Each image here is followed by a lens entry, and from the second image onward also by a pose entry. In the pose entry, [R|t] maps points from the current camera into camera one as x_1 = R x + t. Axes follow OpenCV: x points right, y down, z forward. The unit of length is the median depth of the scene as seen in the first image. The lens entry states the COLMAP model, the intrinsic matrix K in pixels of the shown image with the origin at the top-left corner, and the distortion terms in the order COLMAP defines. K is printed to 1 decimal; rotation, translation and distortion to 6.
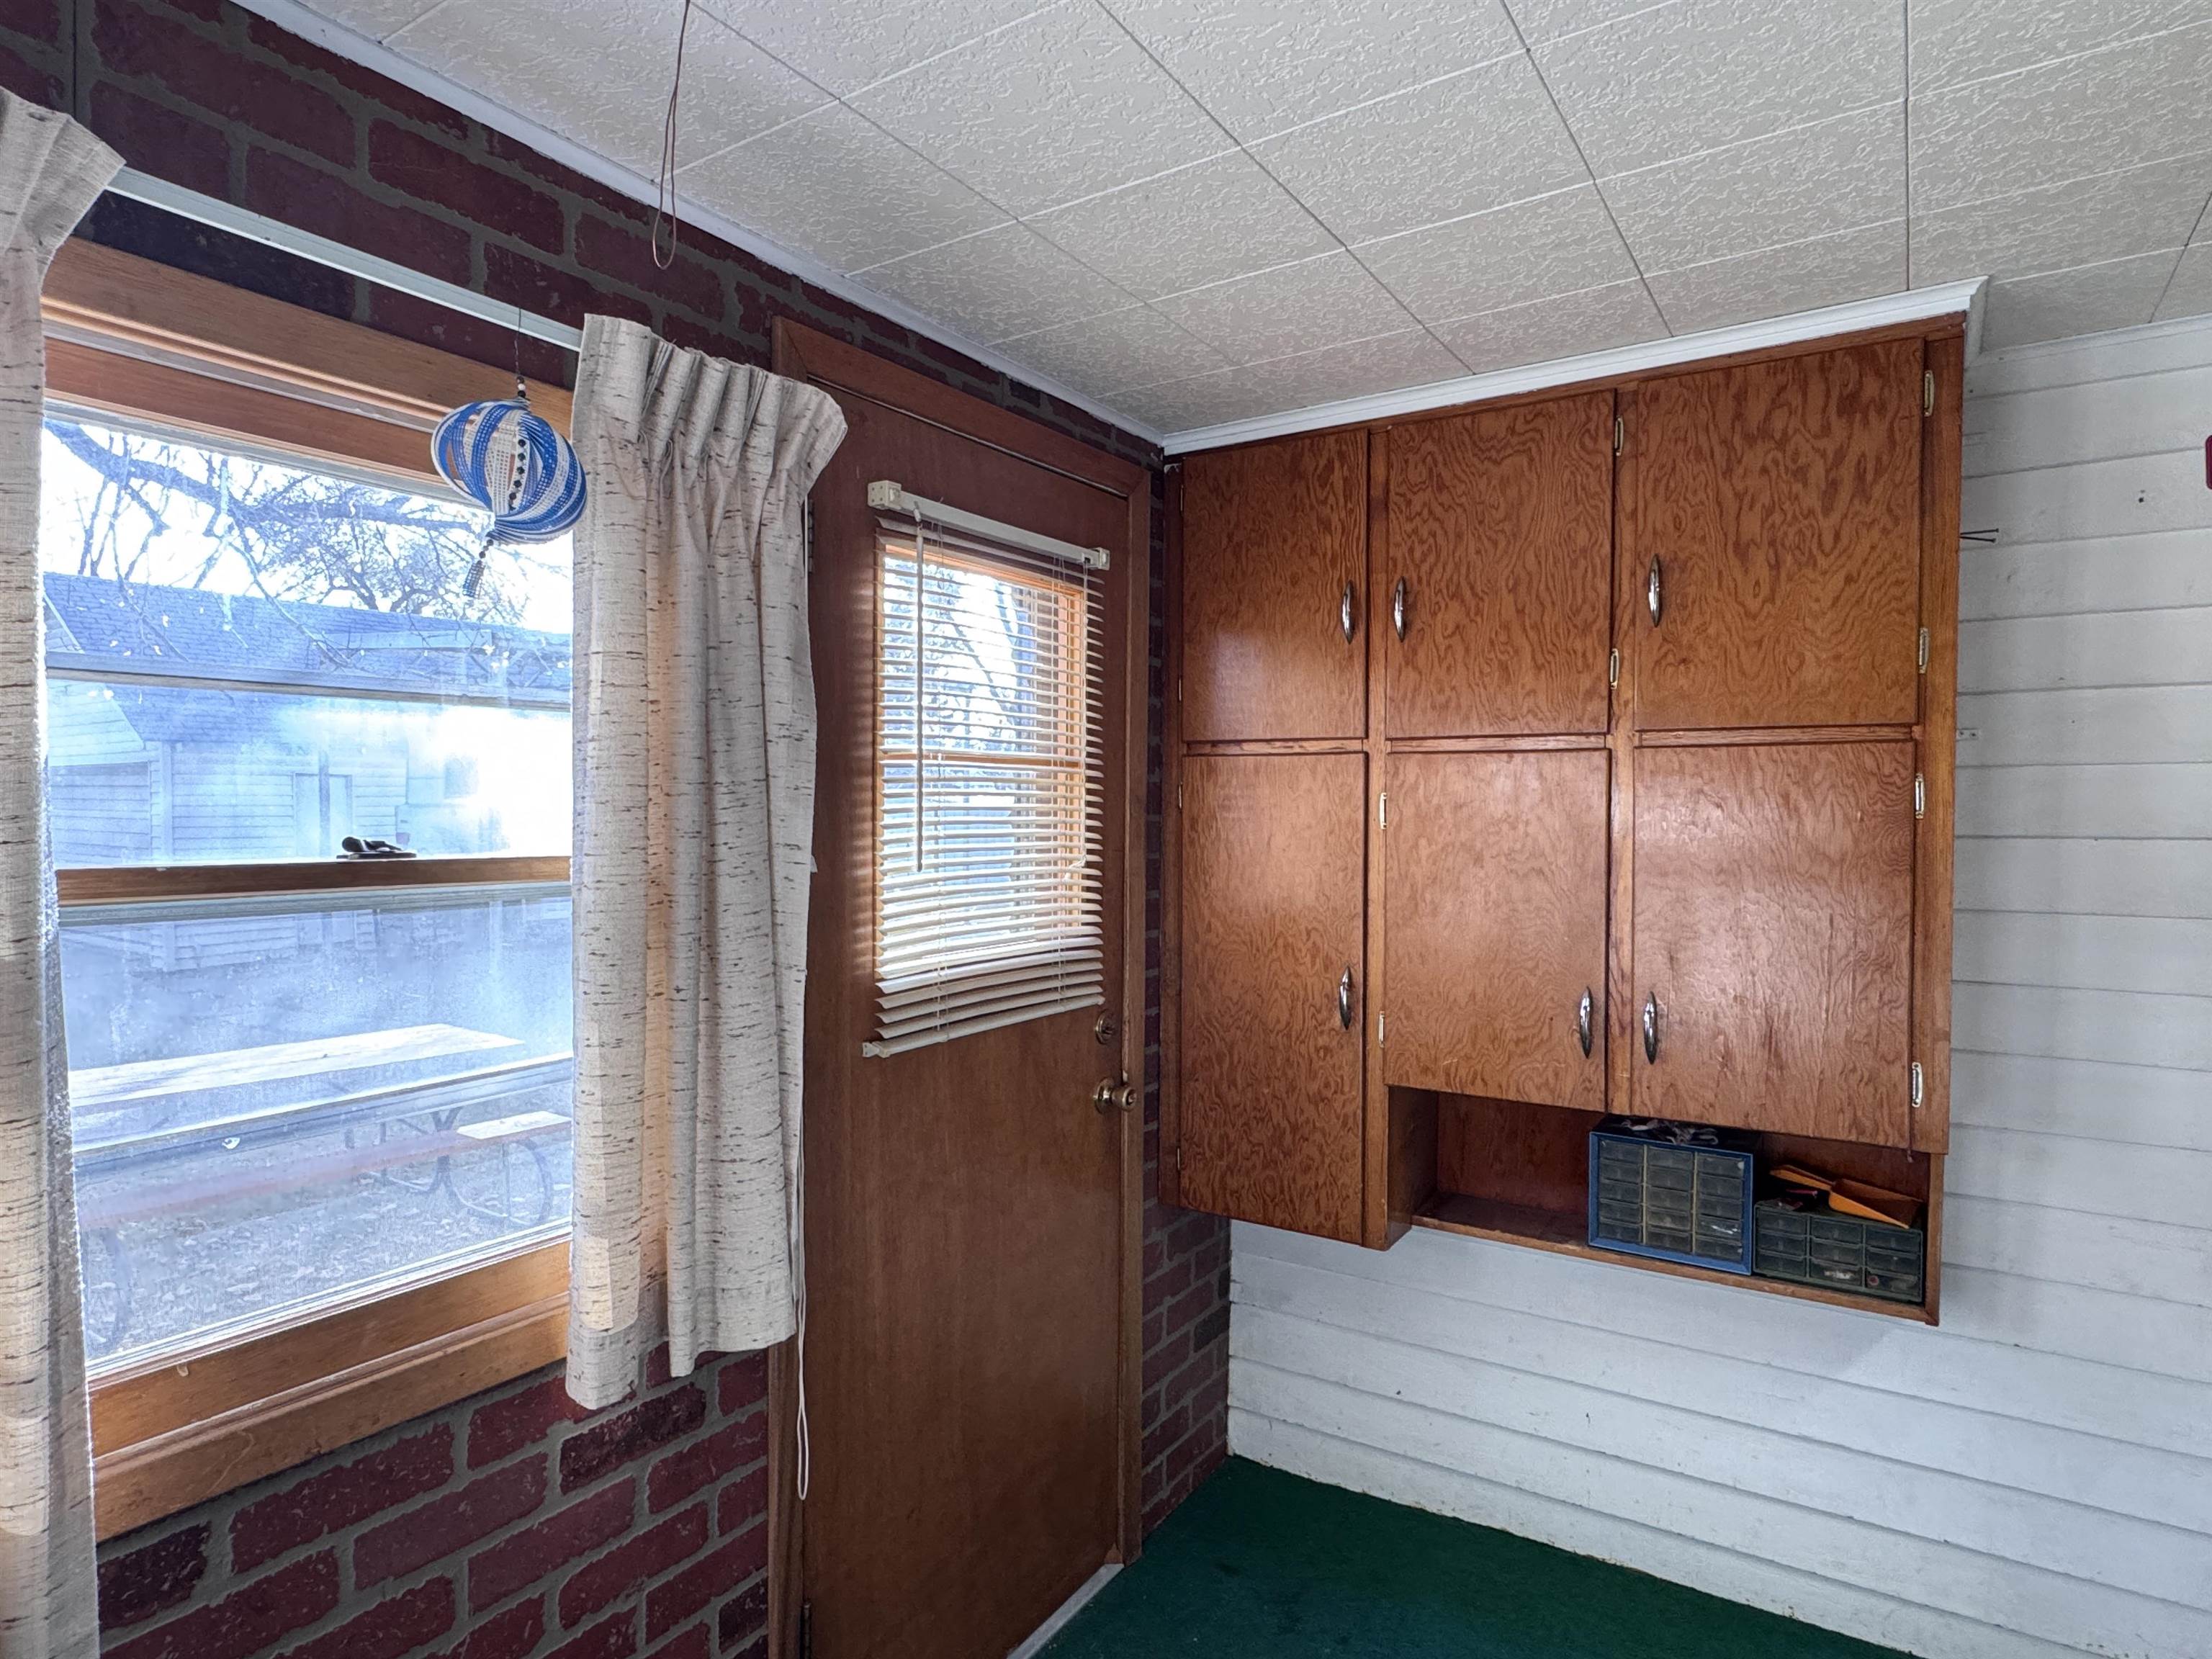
lens RADIAL K [[1234.8, 0, 1106.6], [0, 1234.8, 841.5], [0, 0, 1]] dist [-0.023422, -0.001270]
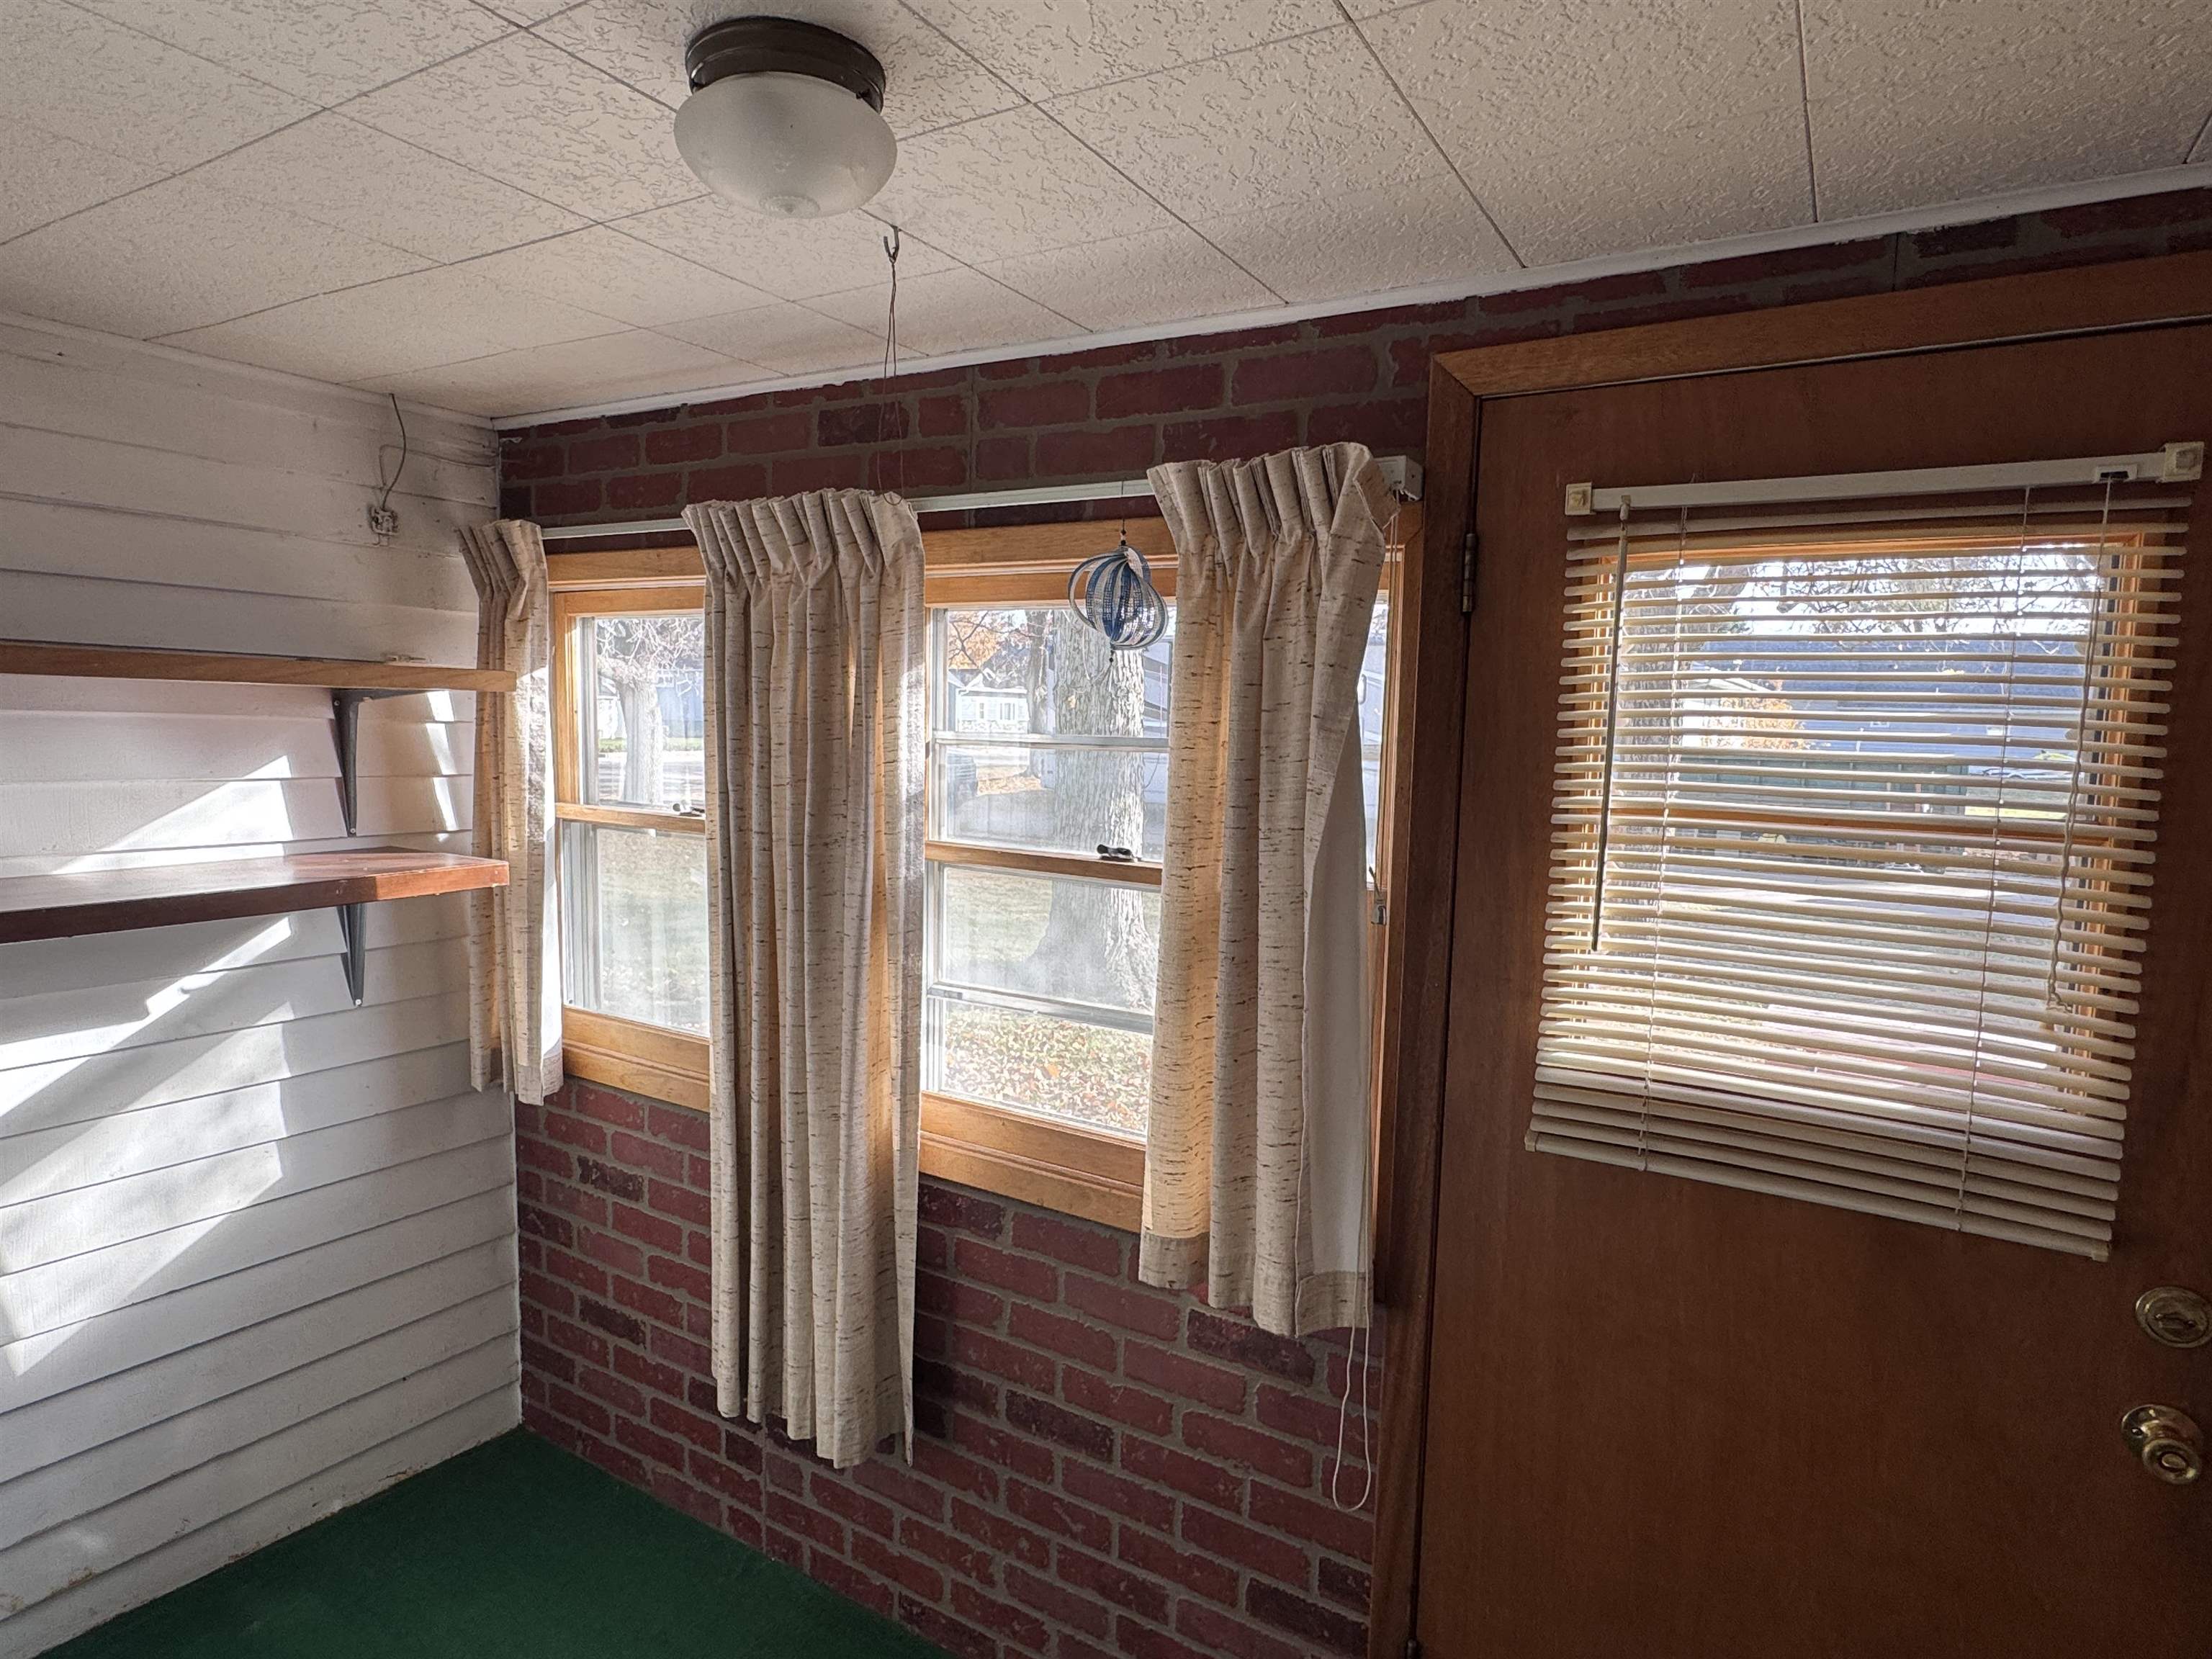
lens RADIAL K [[1234.8, 0, 1107.6], [0, 1234.8, 824.4], [0, 0, 1]] dist [-0.023422, -0.001270]
pose [[0.034146, 0.084570, -0.995832, 0.650345], [-0.055491, 0.995037, 0.082600, -0.109812], [0.997875, 0.052439, 0.038670, 0.646160]]
